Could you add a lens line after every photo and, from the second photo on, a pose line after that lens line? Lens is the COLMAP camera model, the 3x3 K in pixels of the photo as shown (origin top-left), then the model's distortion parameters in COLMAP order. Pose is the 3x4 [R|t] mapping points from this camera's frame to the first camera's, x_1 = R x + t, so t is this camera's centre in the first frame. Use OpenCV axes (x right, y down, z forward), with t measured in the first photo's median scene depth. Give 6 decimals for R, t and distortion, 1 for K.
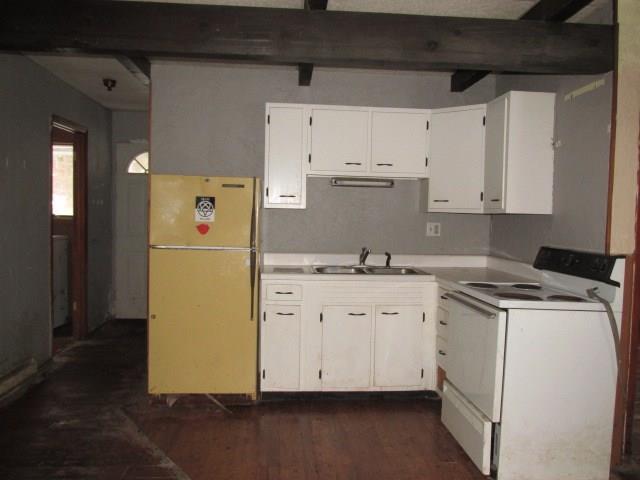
lens RADIAL K [[525.0, 0, 320.0], [0, 525.0, 240.0], [0, 0, 1]] dist [-0.038102, 0.005689]
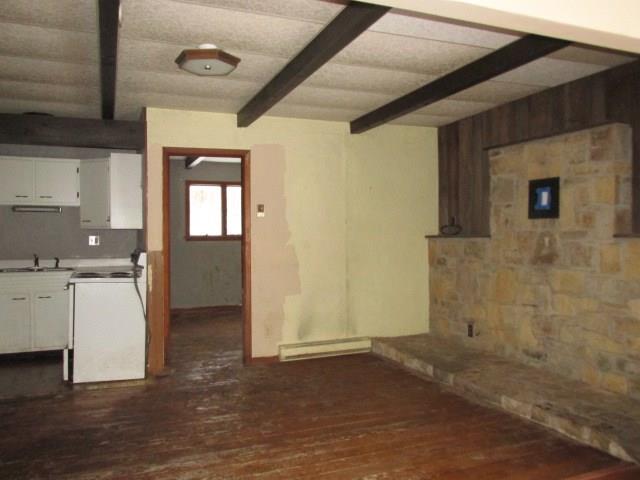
lens RADIAL K [[525.0, 0, 320.0], [0, 525.0, 240.0], [0, 0, 1]] dist [-0.038102, 0.005689]
pose [[0.949050, -0.025809, 0.314067, 0.404444], [0.035298, 0.999075, -0.024562, 0.039751], [-0.313143, 0.034396, 0.949083, -0.630568]]
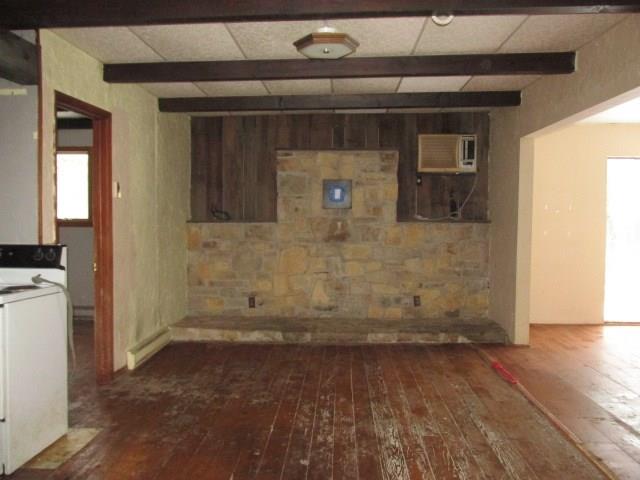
lens RADIAL K [[525.0, 0, 320.0], [0, 525.0, 240.0], [0, 0, 1]] dist [-0.038102, 0.005689]
pose [[0.124074, -0.059781, 0.990471, -0.389674], [0.044754, 0.997505, 0.054599, -0.013702], [-0.991263, 0.037553, 0.126440, 0.182185]]
